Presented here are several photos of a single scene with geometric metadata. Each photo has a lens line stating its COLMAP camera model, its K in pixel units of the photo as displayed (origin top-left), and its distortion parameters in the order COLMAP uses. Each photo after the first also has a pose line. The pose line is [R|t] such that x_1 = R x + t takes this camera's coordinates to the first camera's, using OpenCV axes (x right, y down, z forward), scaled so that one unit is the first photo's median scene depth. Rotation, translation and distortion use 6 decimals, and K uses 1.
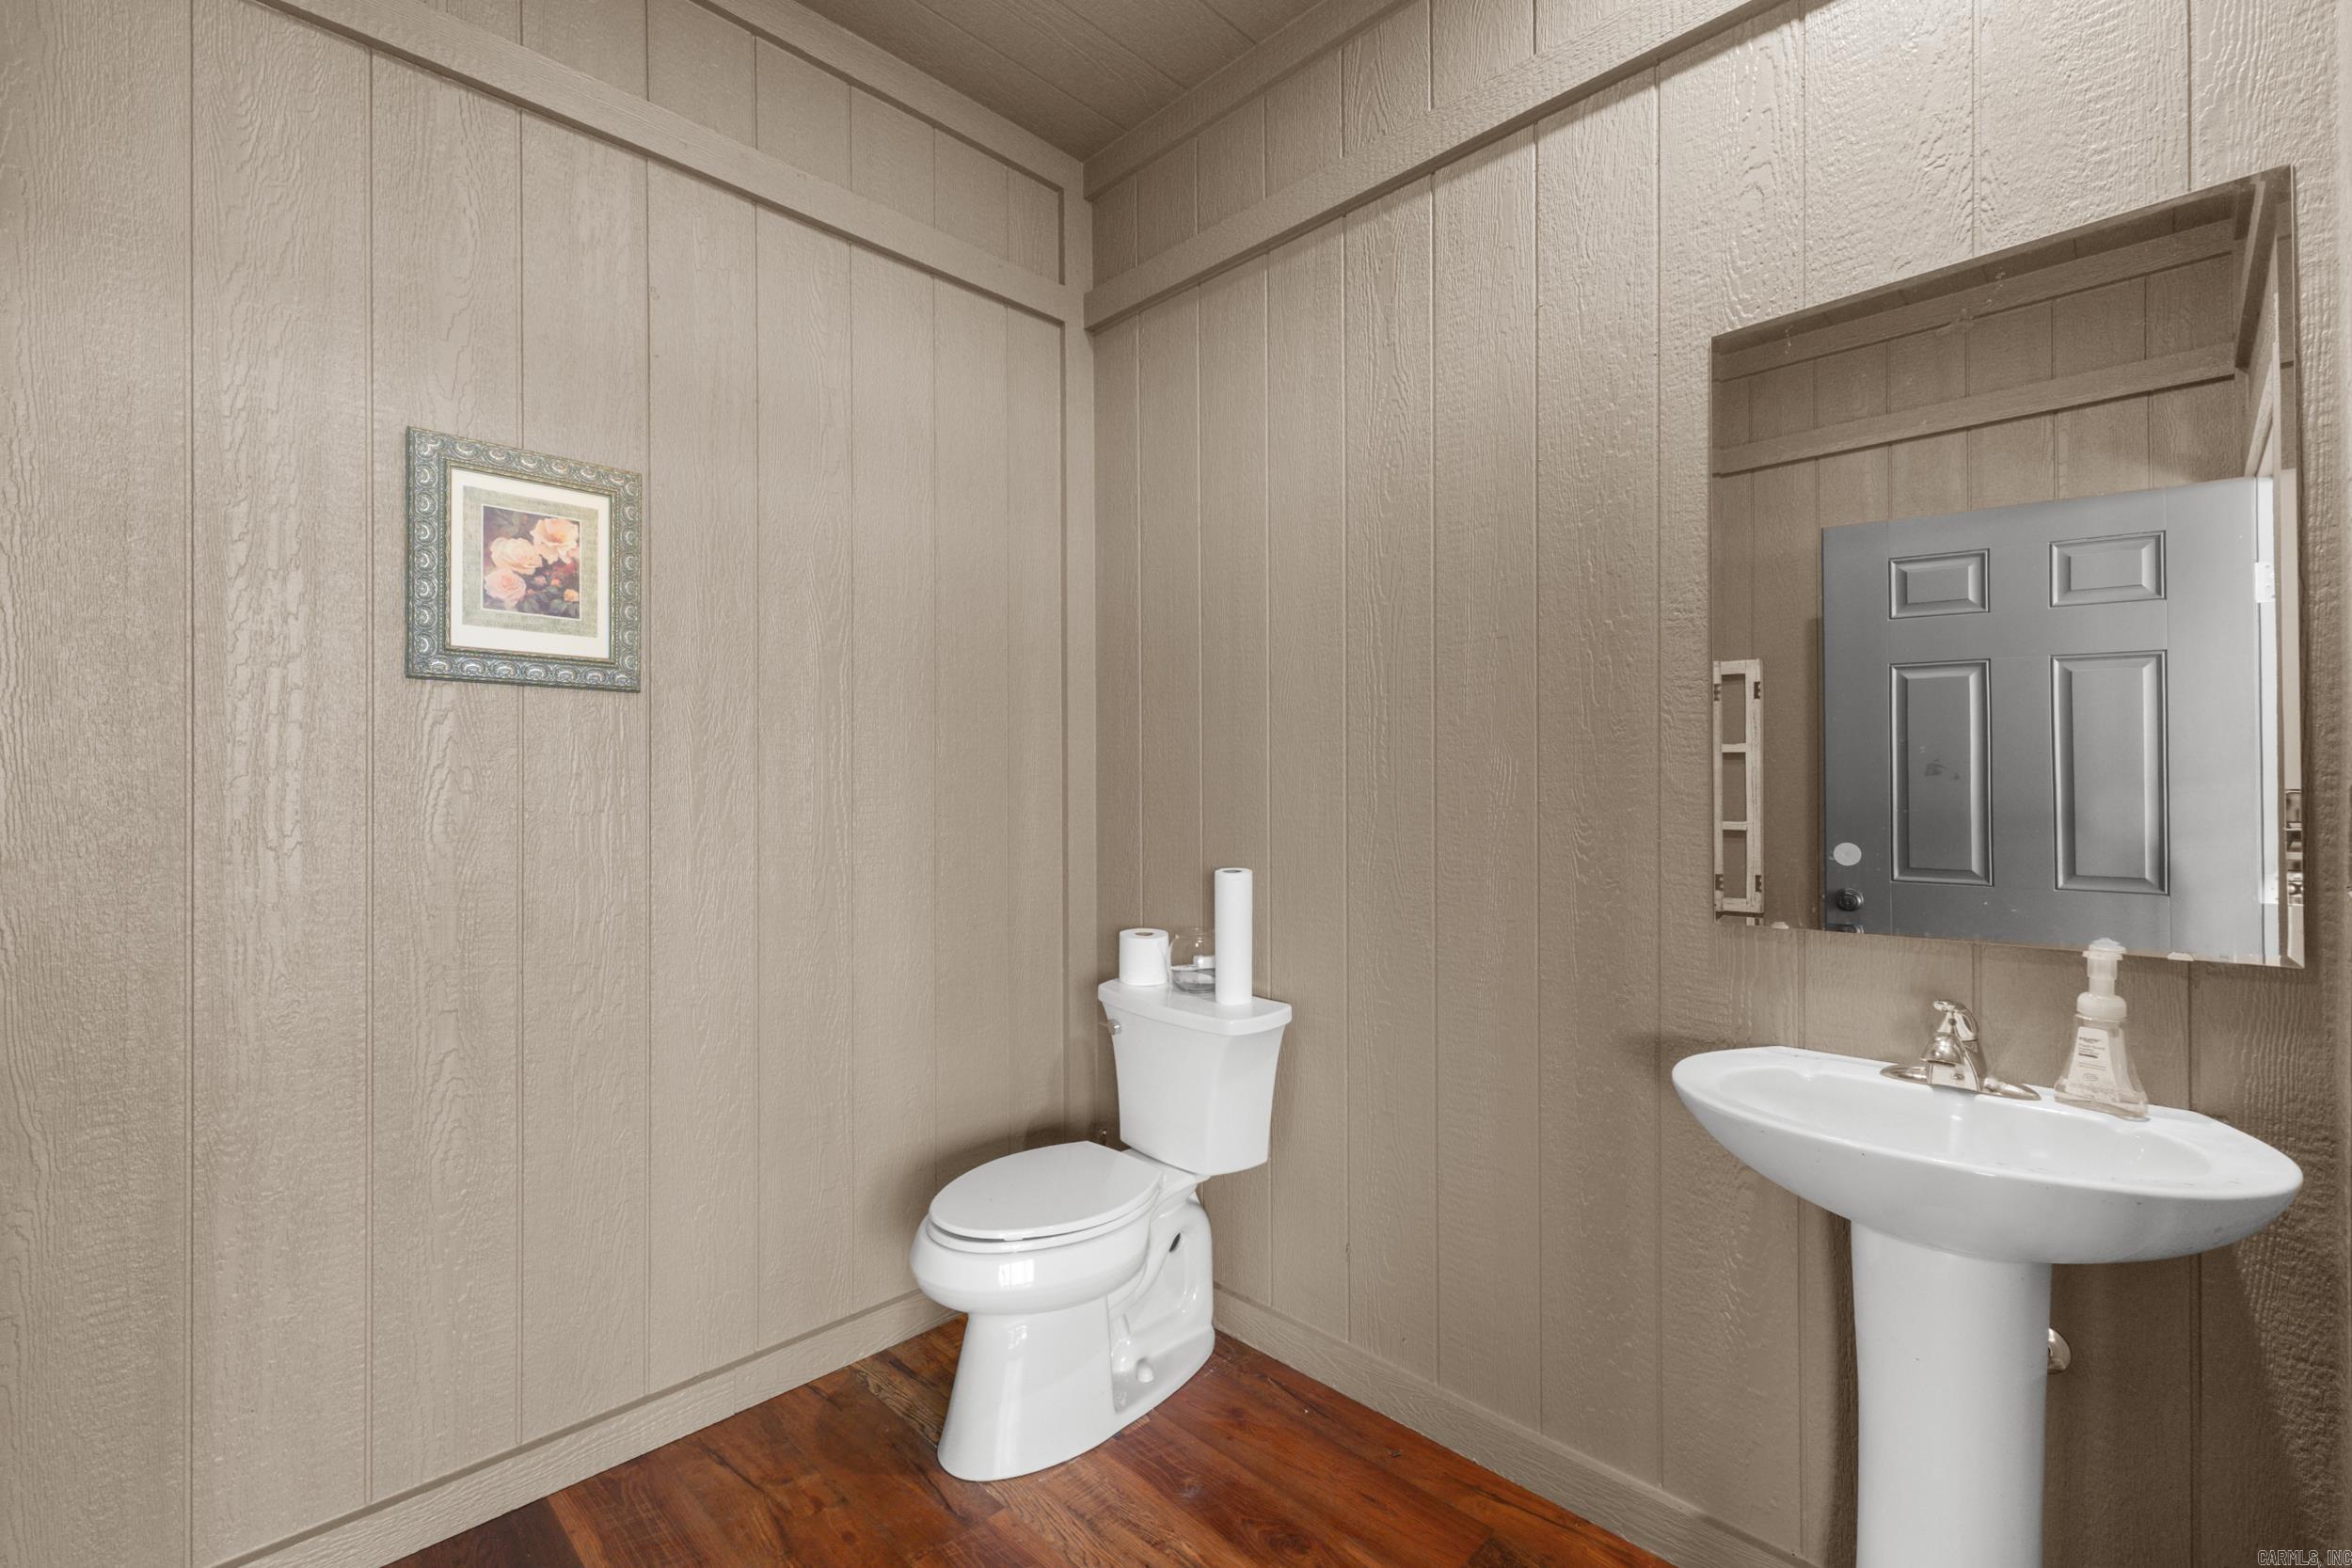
lens RADIAL K [[990.9, 0, 1176.0], [0, 990.9, 784.0], [0, 0, 1]] dist [0.003098, 0.000697]
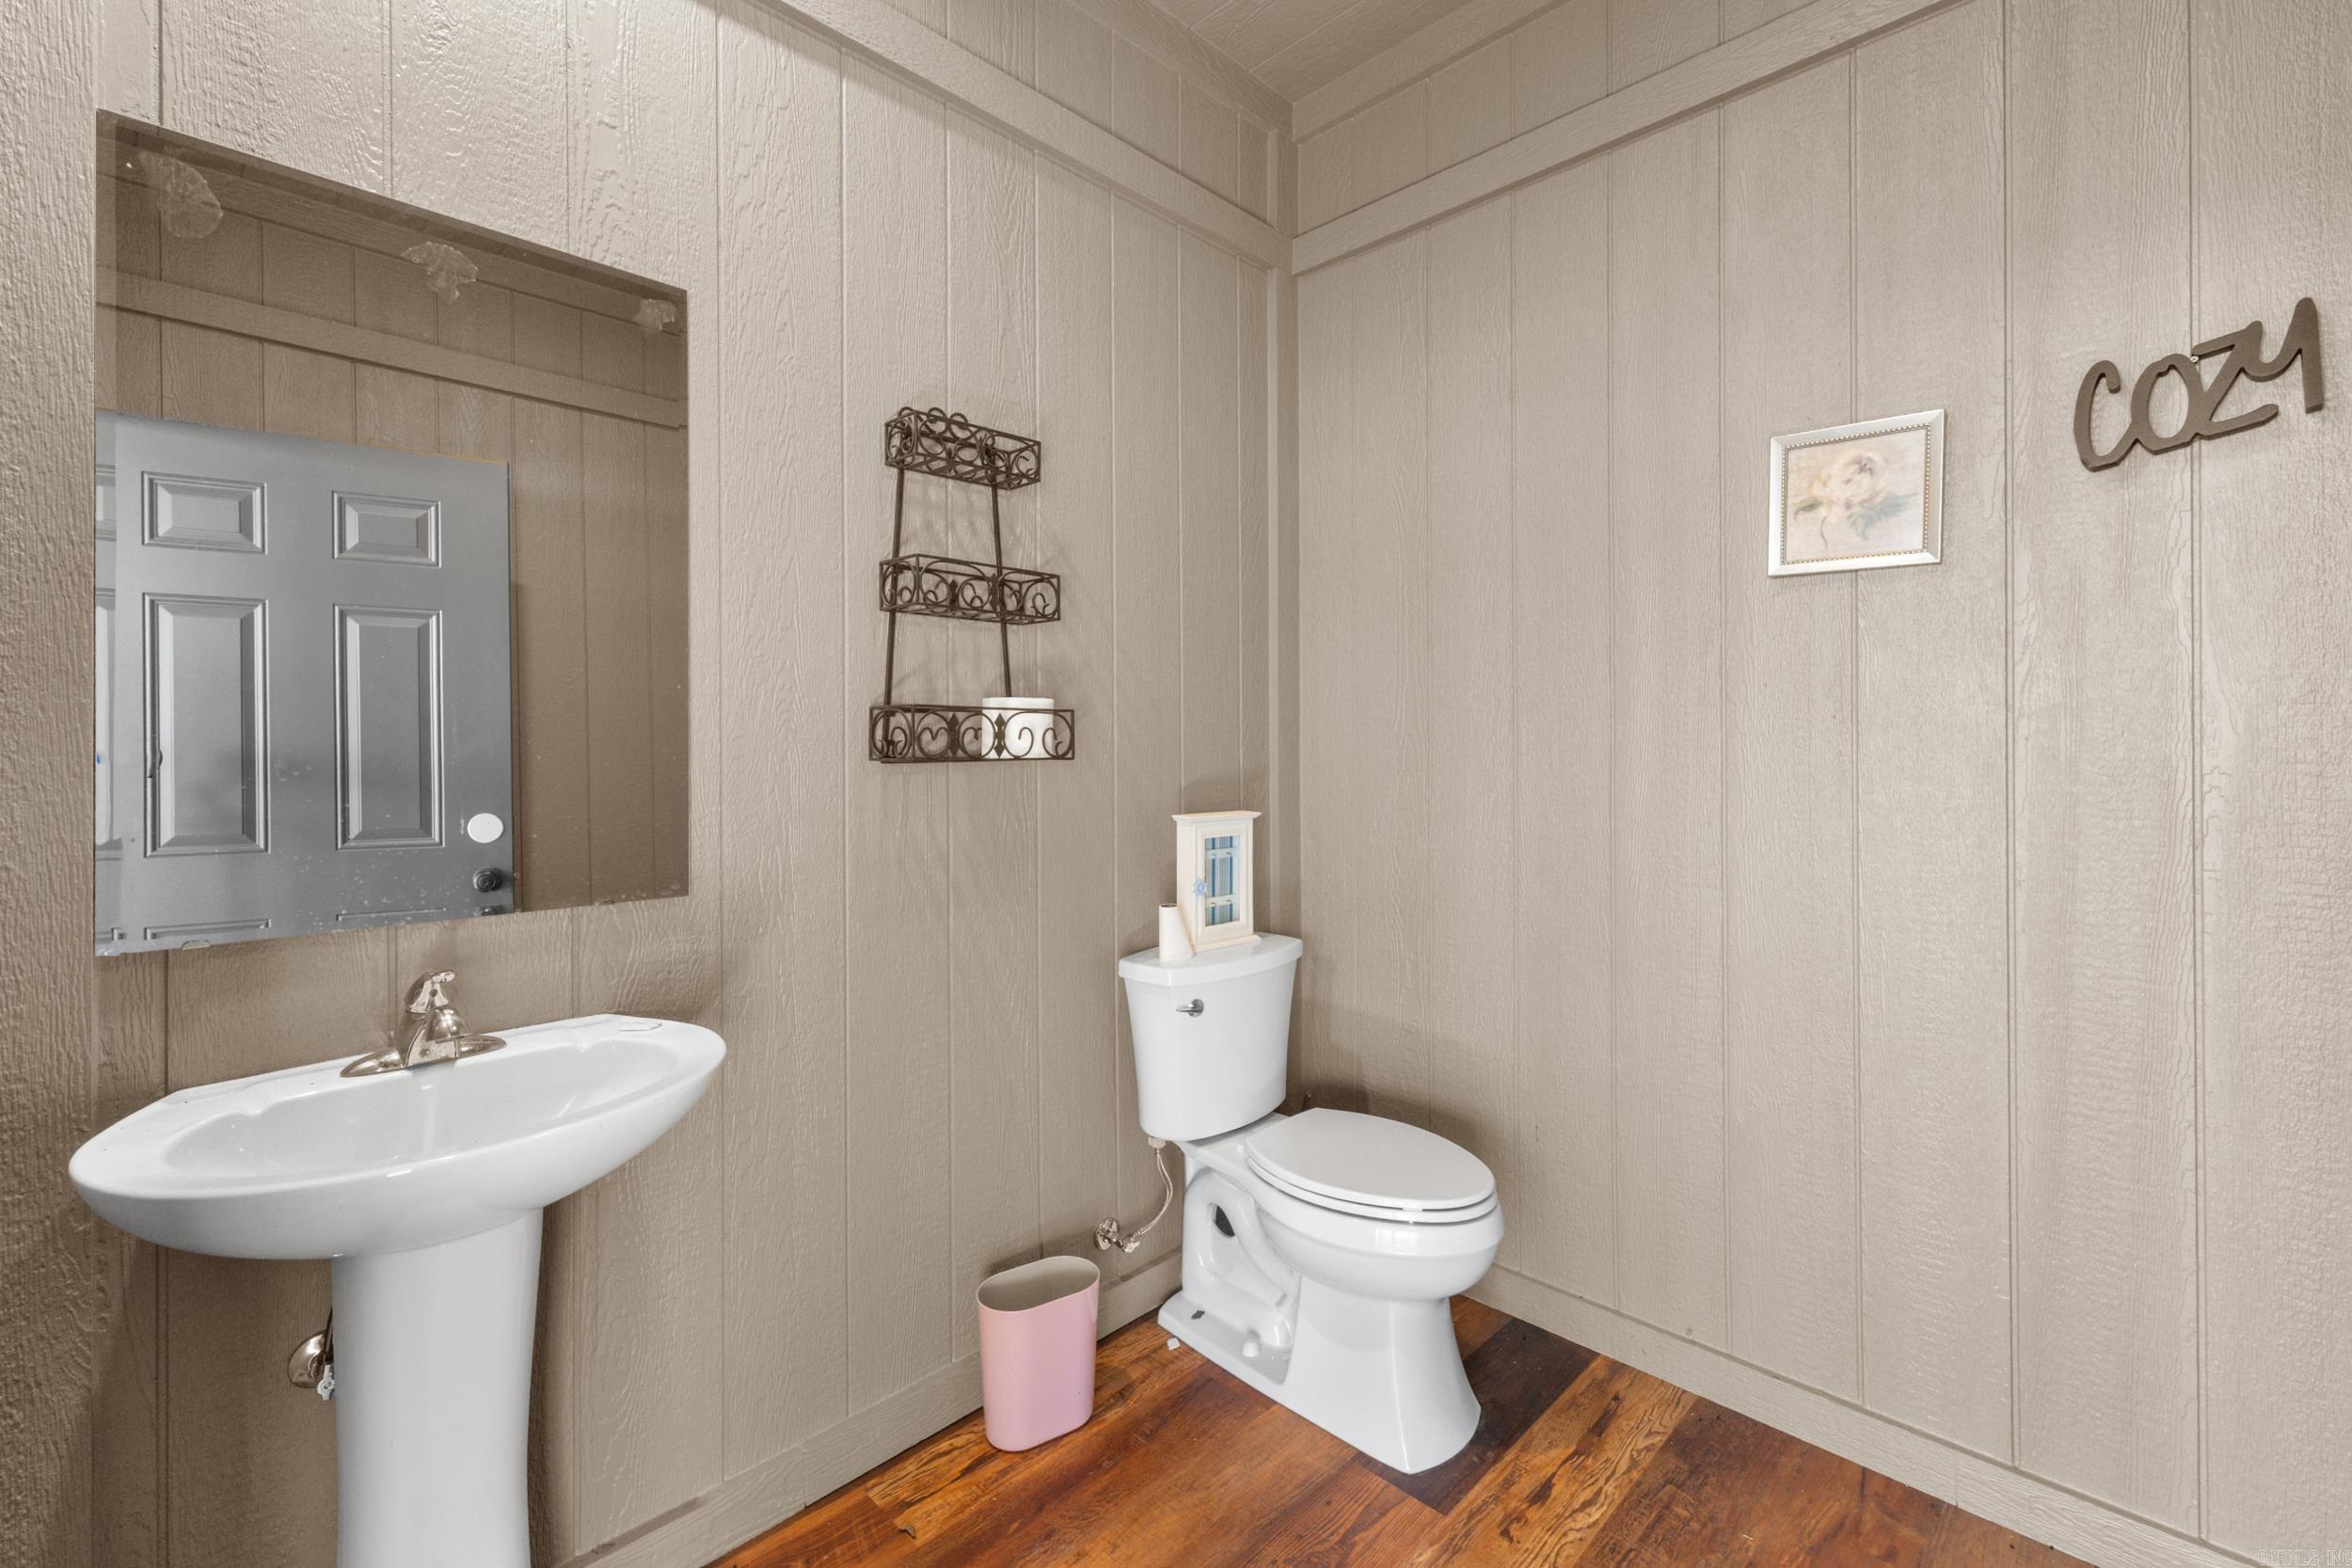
lens RADIAL K [[1001.6, 0, 1188.9], [0, 1001.6, 763.1], [0, 0, 1]] dist [0.002219, 0.000390]
pose [[-0.040360, 0.000839, 0.999185, -0.232706], [-0.001335, 0.999999, -0.000893, 0.011058], [-0.999184, -0.001370, -0.040359, 0.295253]]
